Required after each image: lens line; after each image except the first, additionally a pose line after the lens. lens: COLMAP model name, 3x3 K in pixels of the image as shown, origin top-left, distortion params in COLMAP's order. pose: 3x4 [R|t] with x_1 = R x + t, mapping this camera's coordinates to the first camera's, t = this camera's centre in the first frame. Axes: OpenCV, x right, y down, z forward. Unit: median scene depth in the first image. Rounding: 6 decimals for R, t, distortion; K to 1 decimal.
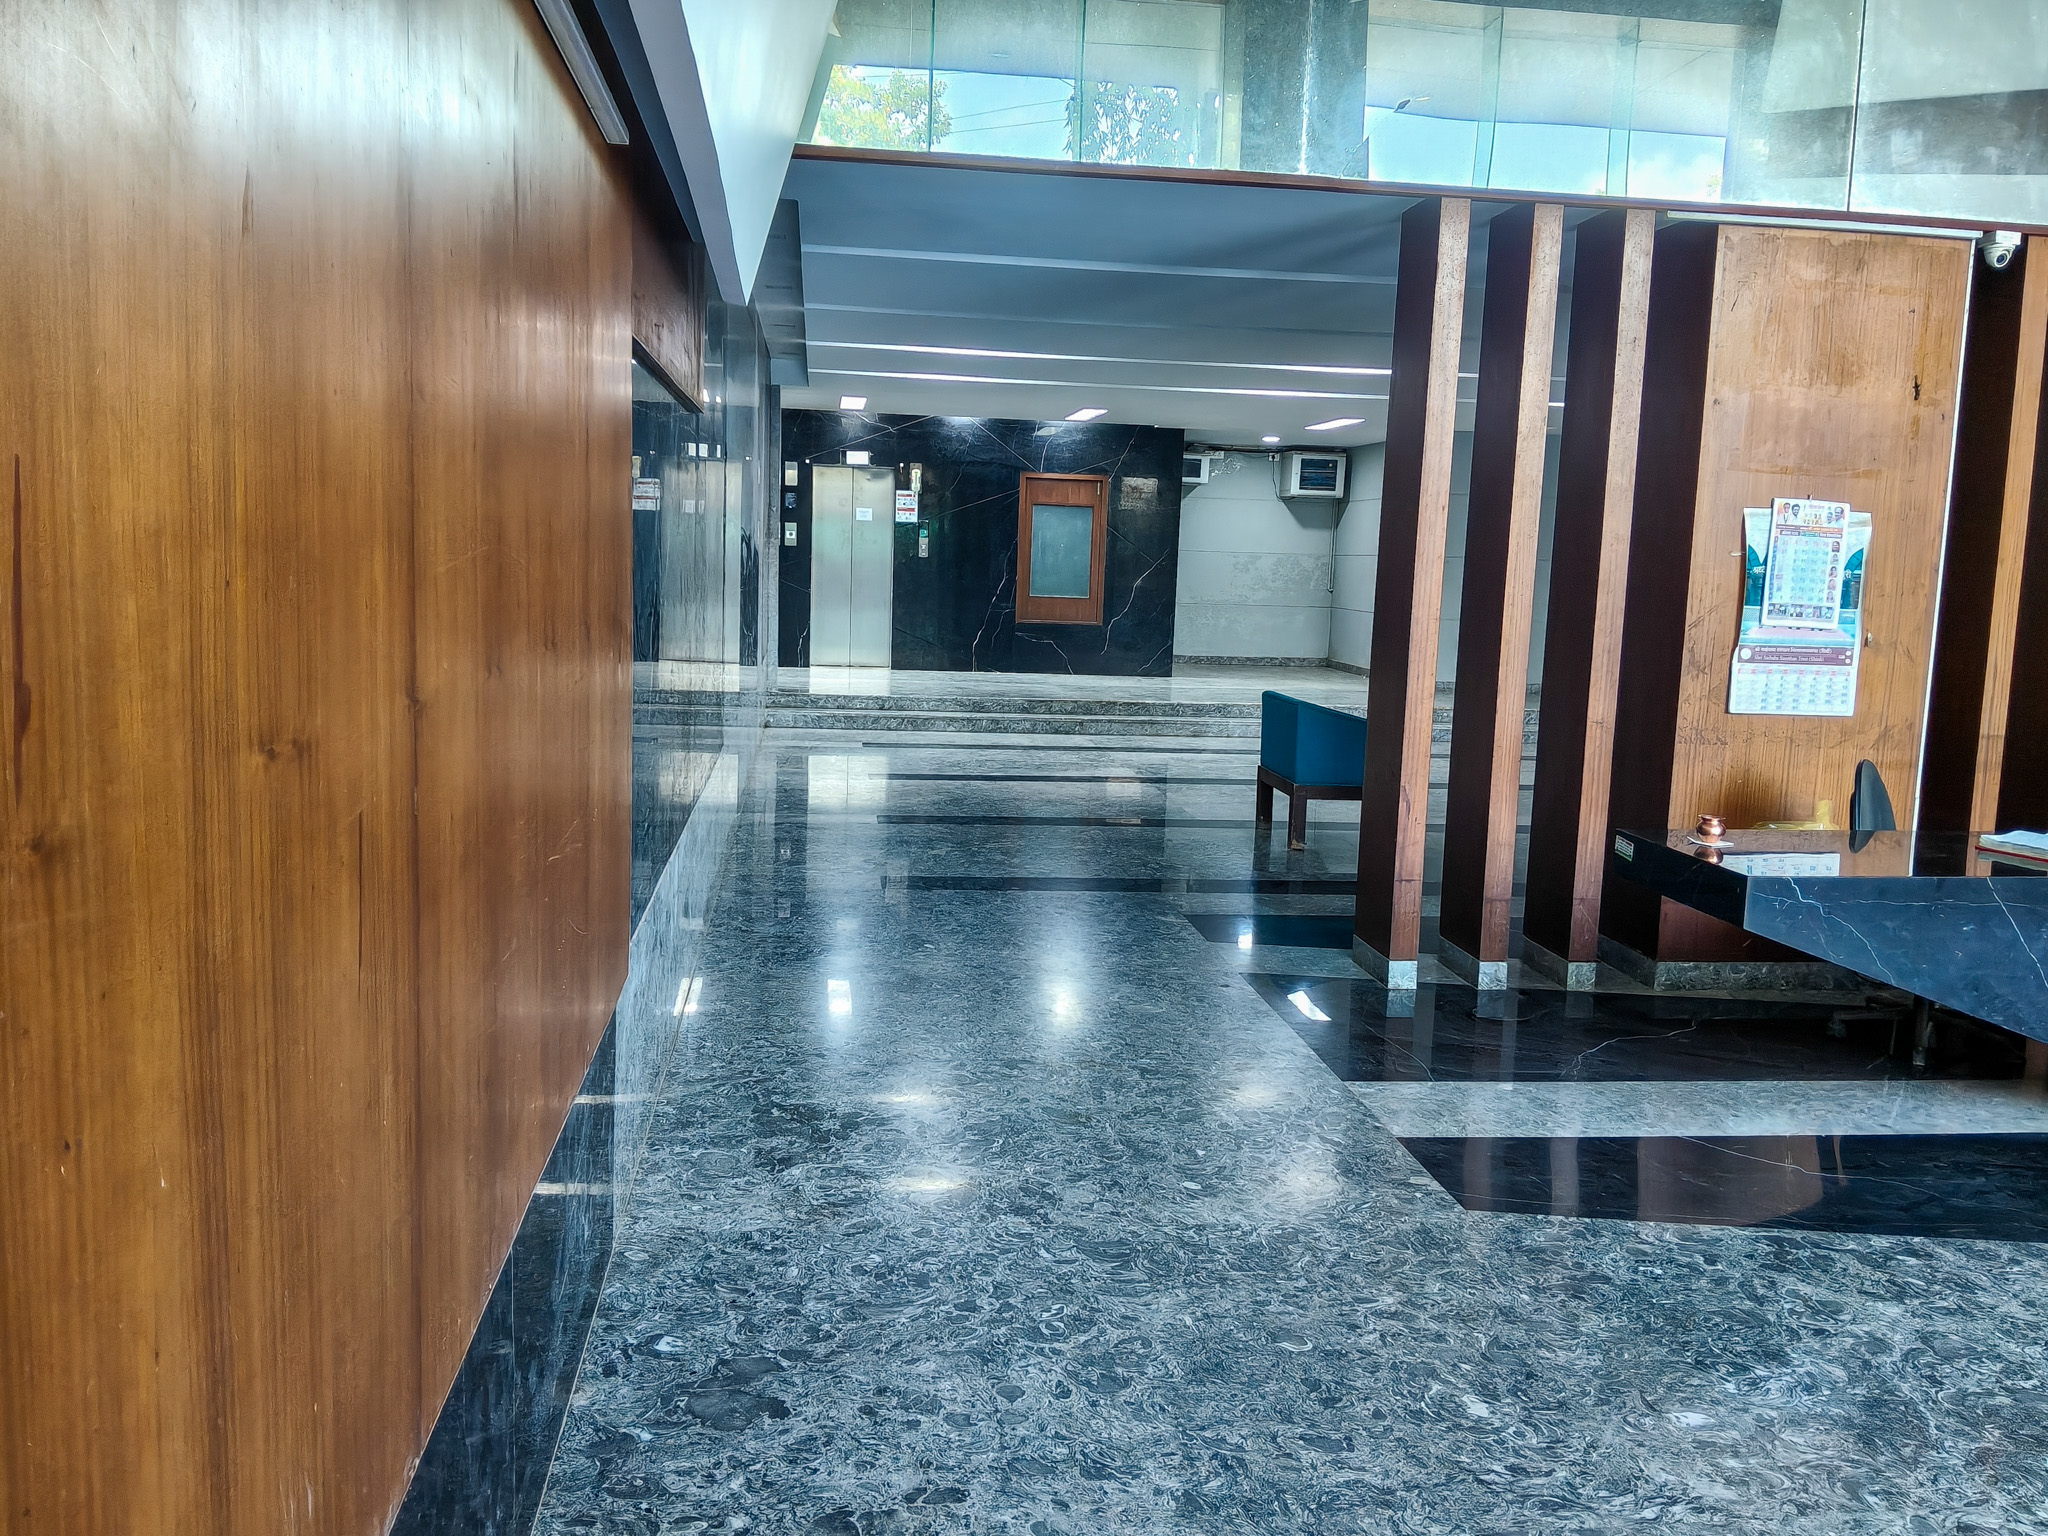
lens RADIAL K [[1666.6, 0, 1034.1], [0, 1666.6, 771.4], [0, 0, 1]] dist [0.092863, -0.209659]
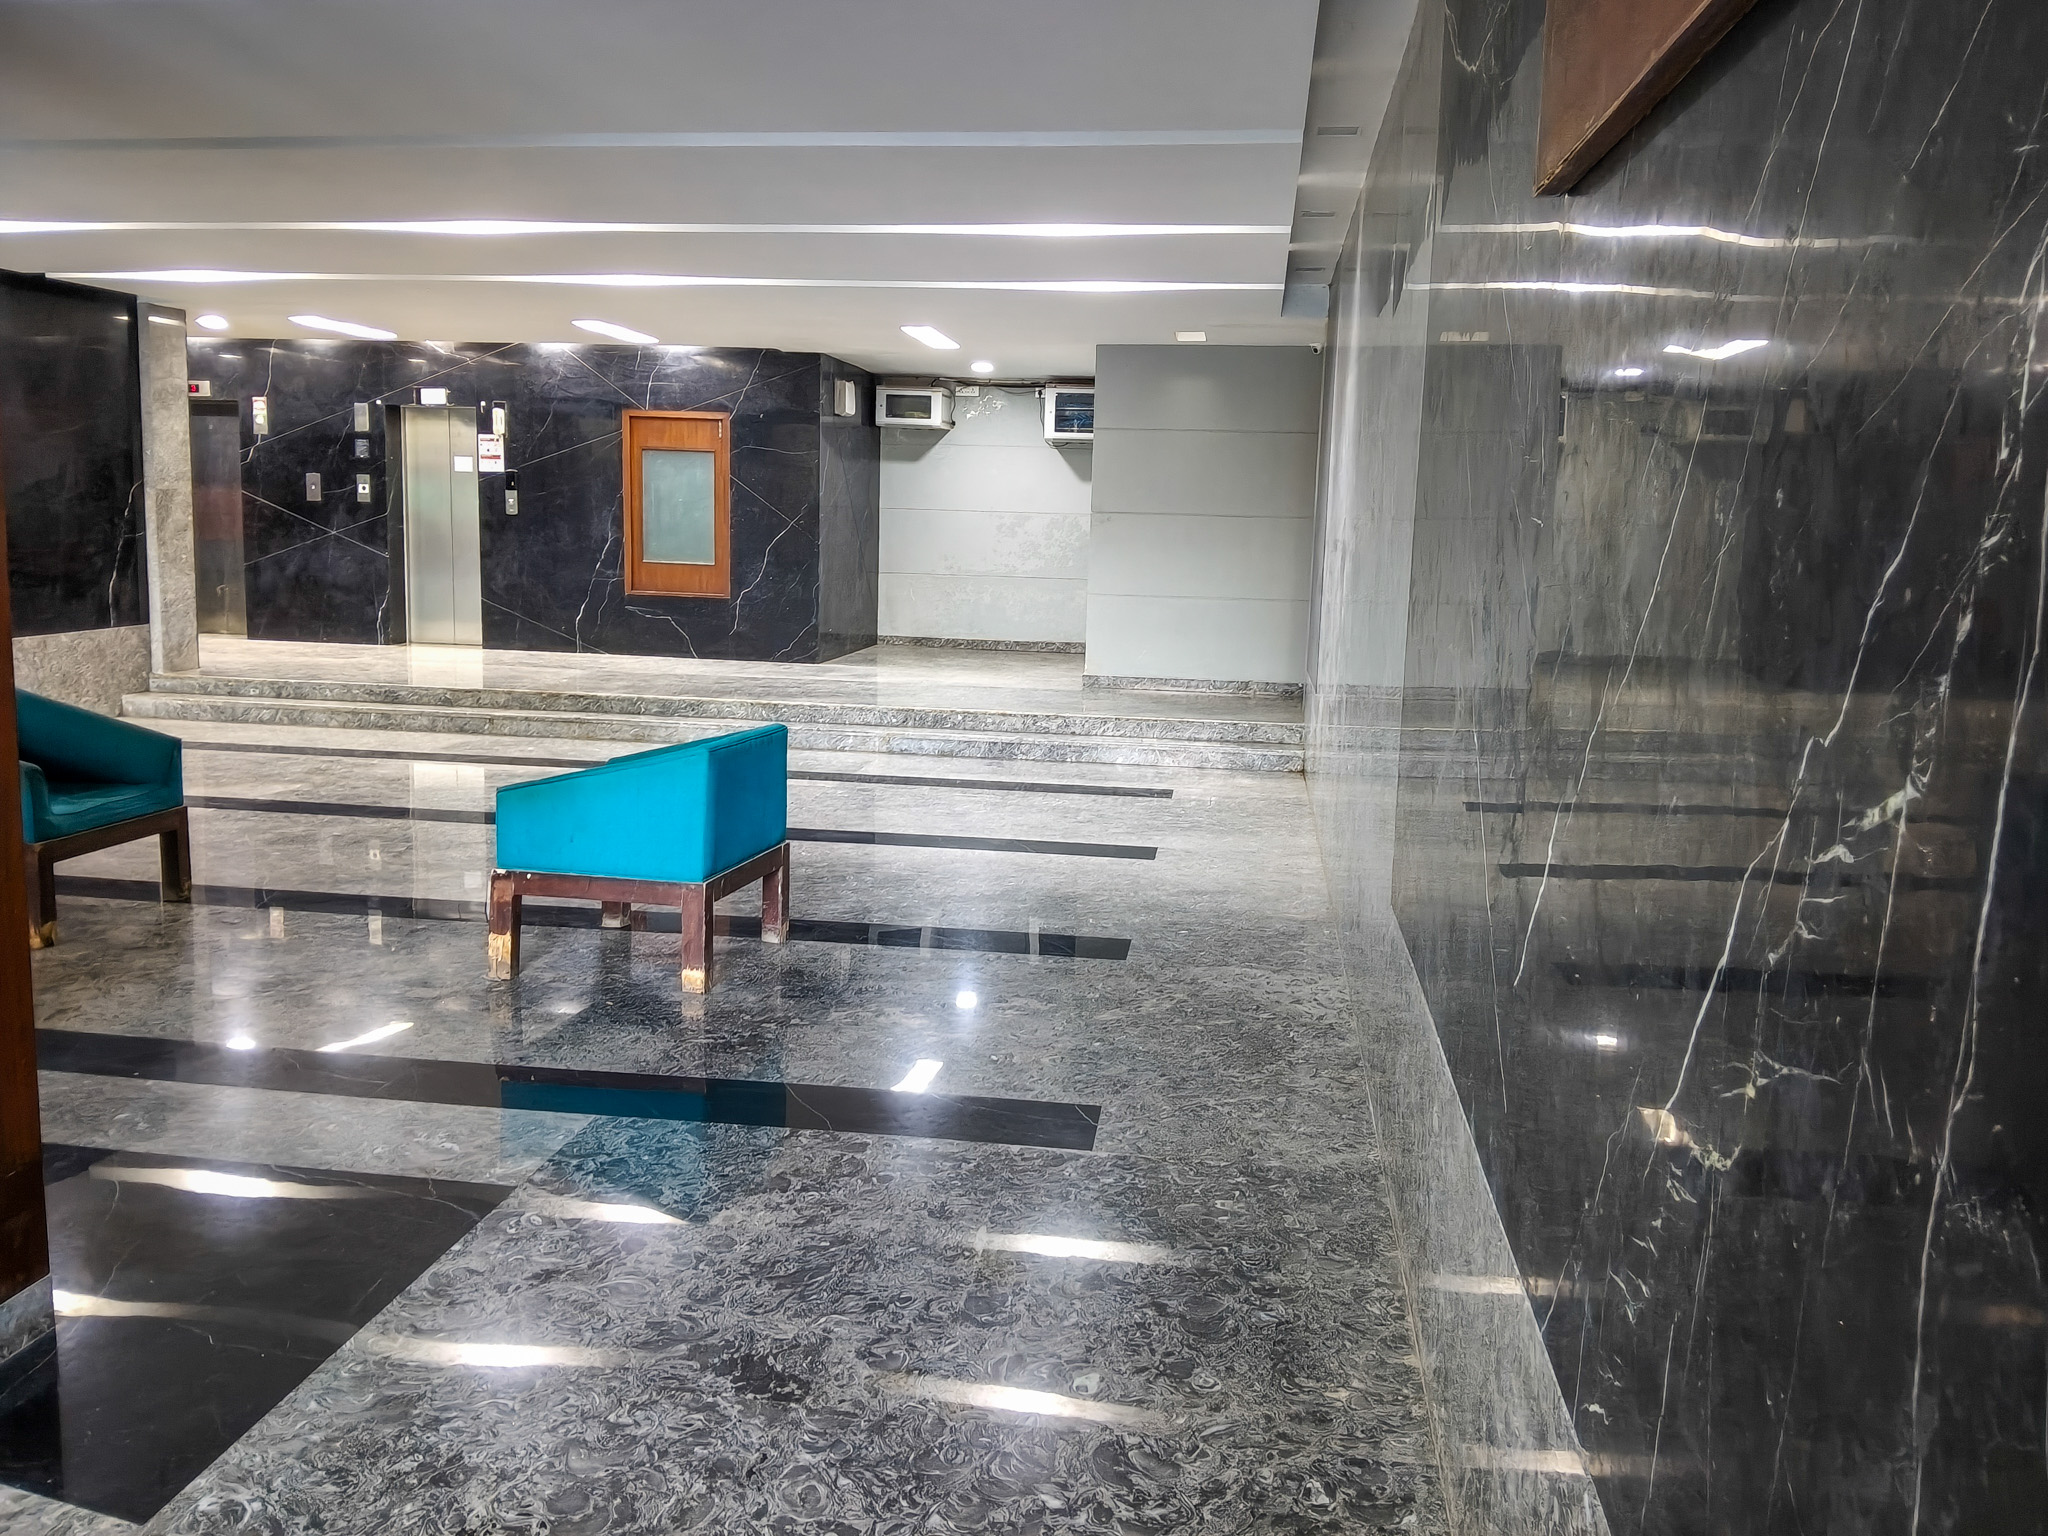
lens RADIAL K [[1649.9, 0, 1021.7], [0, 1649.9, 771.6], [0, 0, 1]] dist [0.093574, -0.198942]
pose [[0.966264, 0.031422, -0.255628, 0.392011], [-0.028596, 0.999482, 0.014765, -0.019707], [0.255960, -0.006957, 0.966662, 0.260364]]
